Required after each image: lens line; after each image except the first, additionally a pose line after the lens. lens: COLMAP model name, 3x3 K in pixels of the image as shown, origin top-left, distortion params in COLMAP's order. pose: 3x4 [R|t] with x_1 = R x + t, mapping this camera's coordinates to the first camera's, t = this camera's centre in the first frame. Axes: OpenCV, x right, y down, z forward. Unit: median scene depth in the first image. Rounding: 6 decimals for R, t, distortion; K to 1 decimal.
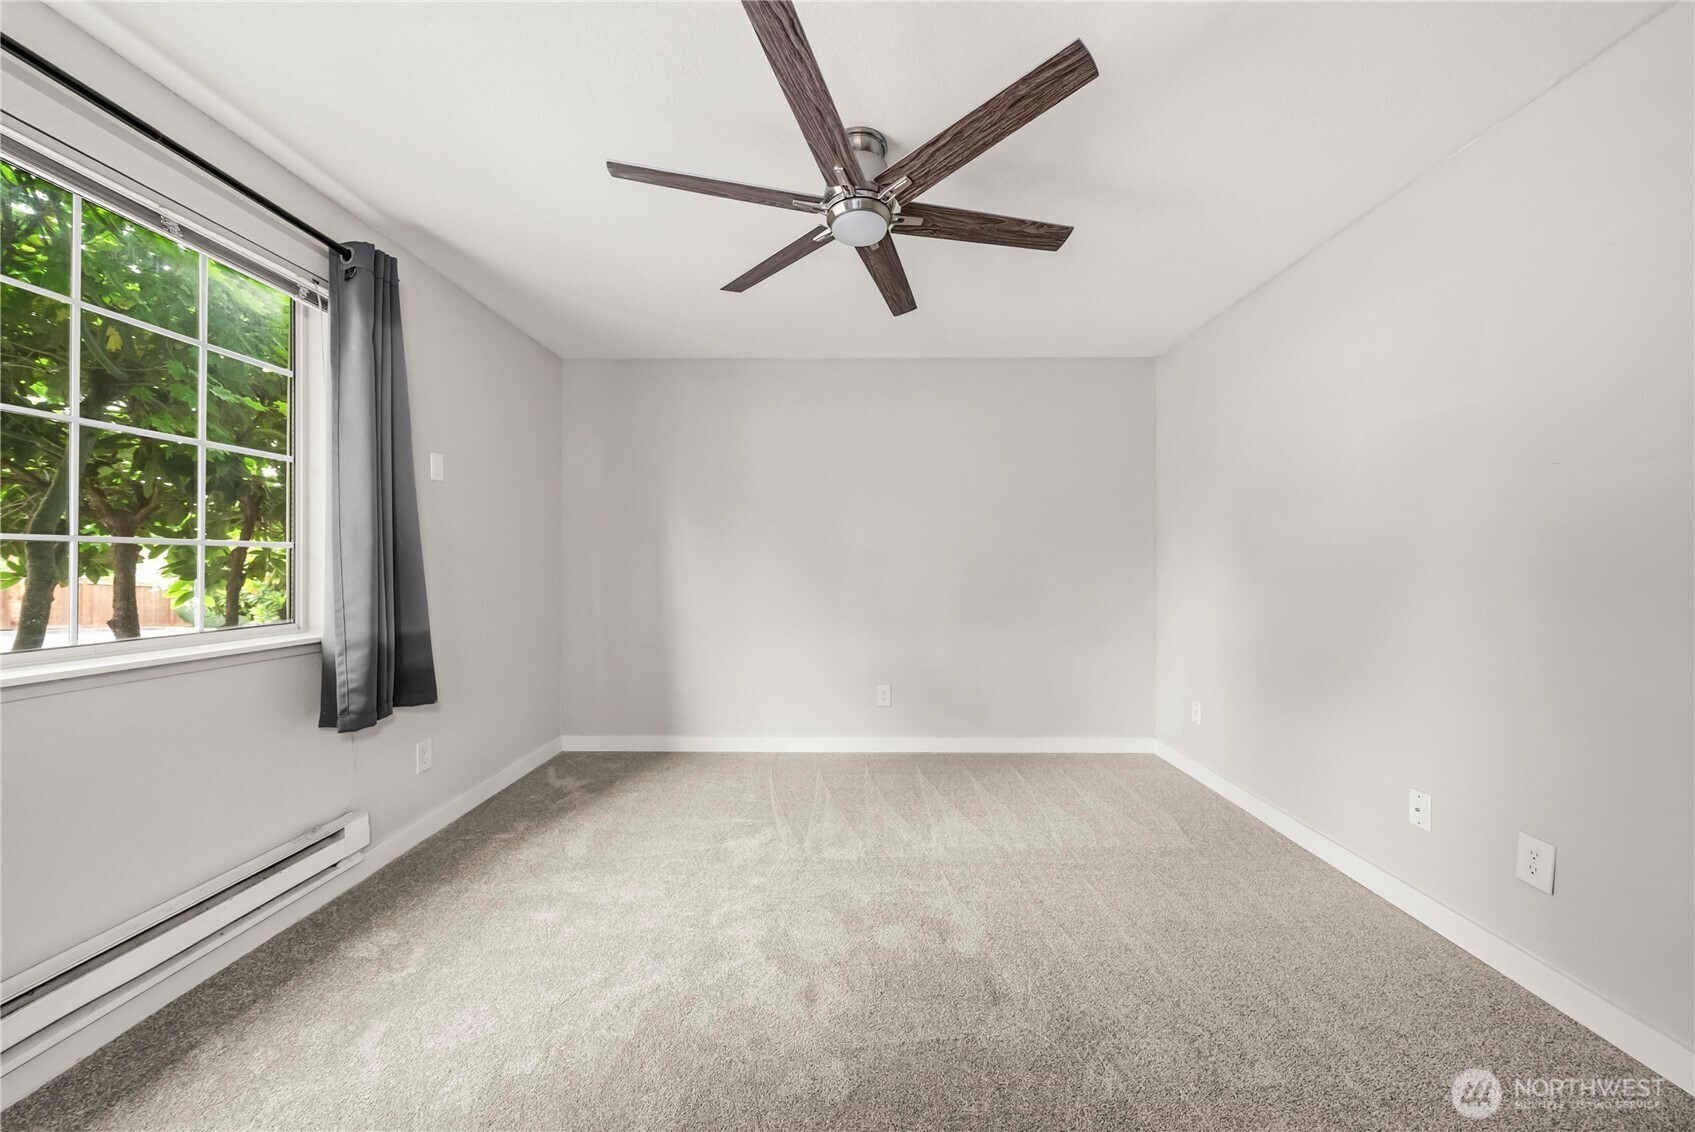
lens RADIAL K [[583.4, 0, 853.3], [0, 583.4, 565.1], [0, 0, 1]] dist [-0.005949, 0.000021]
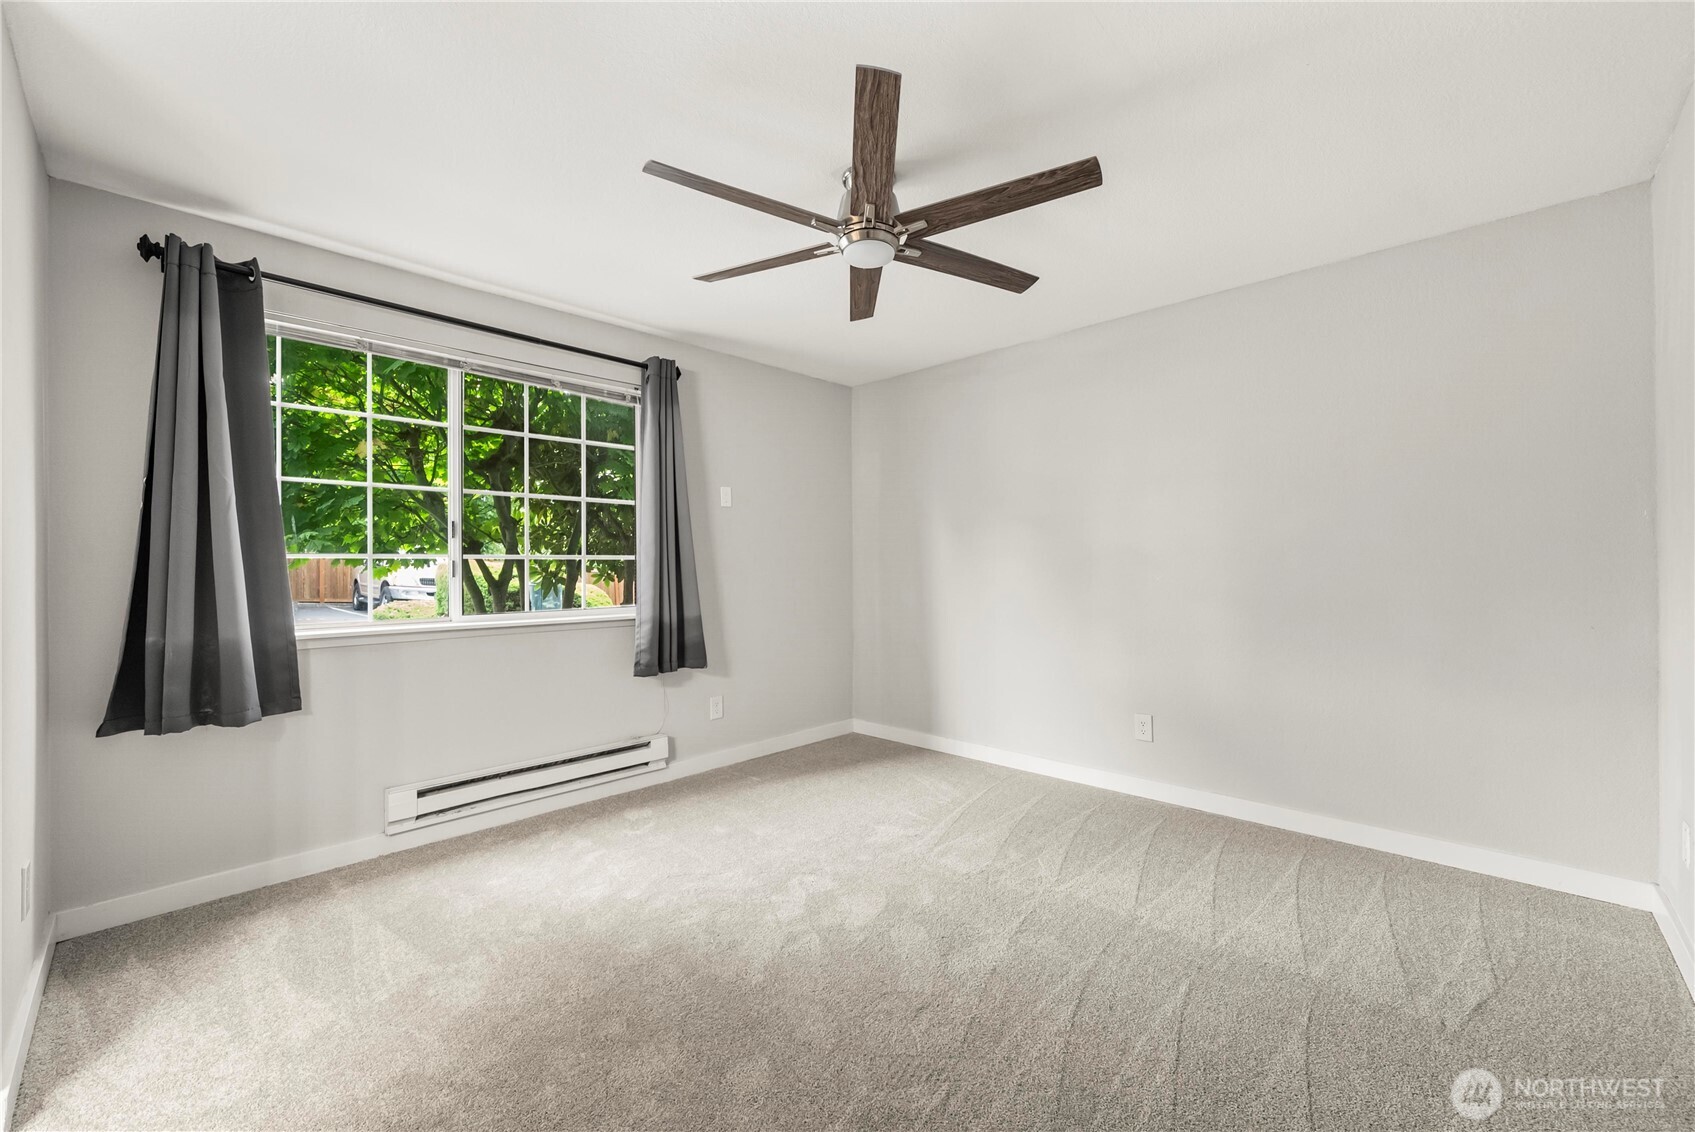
lens RADIAL K [[672.1, 0, 847.5], [0, 672.1, 566.0], [0, 0, 1]] dist [-0.000250, 0.000059]
pose [[0.730679, -0.006123, -0.682693, 0.698614], [0.004756, 0.999981, -0.003878, 0.000250], [0.682704, -0.000413, 0.730695, 0.059412]]
